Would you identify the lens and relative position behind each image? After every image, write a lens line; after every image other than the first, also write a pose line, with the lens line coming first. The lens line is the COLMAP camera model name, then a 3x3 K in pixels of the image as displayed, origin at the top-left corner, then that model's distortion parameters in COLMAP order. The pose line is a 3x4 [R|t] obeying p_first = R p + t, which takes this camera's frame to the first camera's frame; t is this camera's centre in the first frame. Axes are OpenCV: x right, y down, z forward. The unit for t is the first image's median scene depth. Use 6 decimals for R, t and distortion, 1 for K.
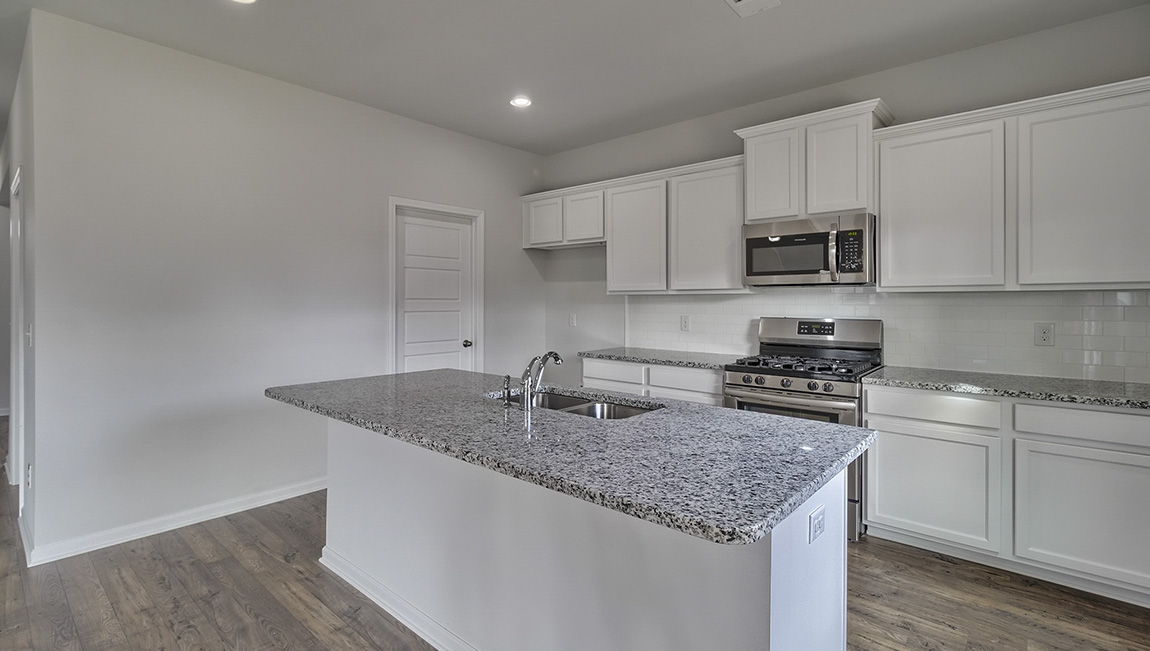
lens RADIAL K [[533.4, 0, 575.6], [0, 533.4, 302.2], [0, 0, 1]] dist [-0.001983, -0.000202]
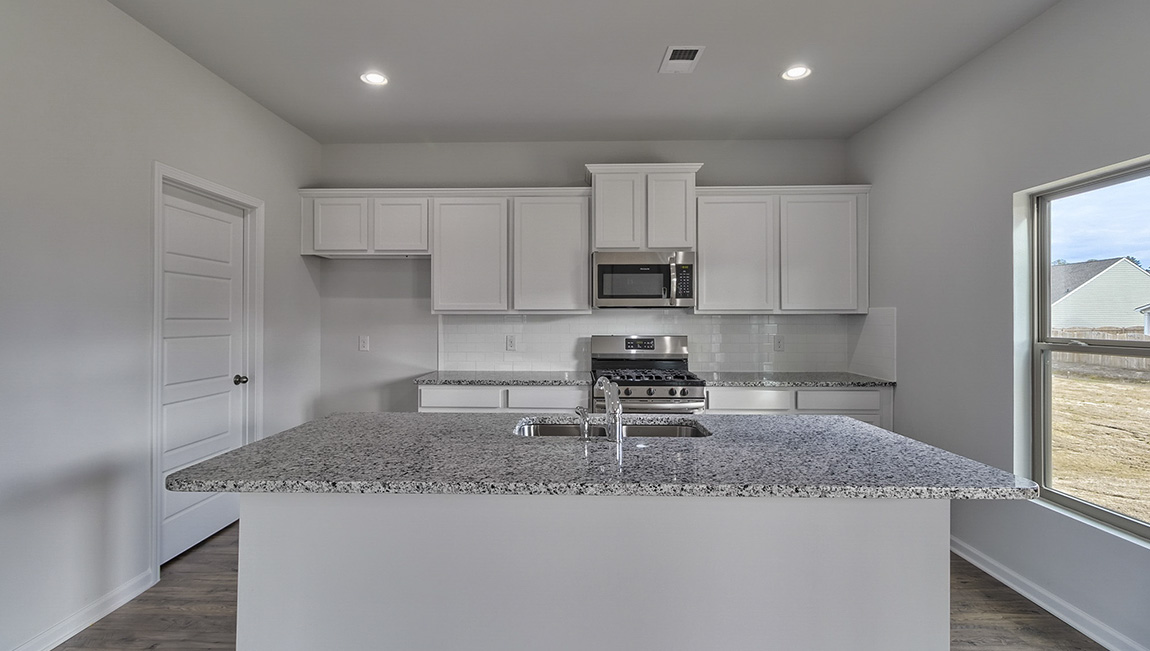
lens RADIAL K [[532.1, 0, 561.0], [0, 532.1, 316.7], [0, 0, 1]] dist [-0.002374, -0.000226]
pose [[0.764878, 0.003814, 0.644164, -0.436215], [0.000950, 0.999975, -0.007049, -0.003594], [-0.644174, 0.006004, 0.764855, 0.206049]]
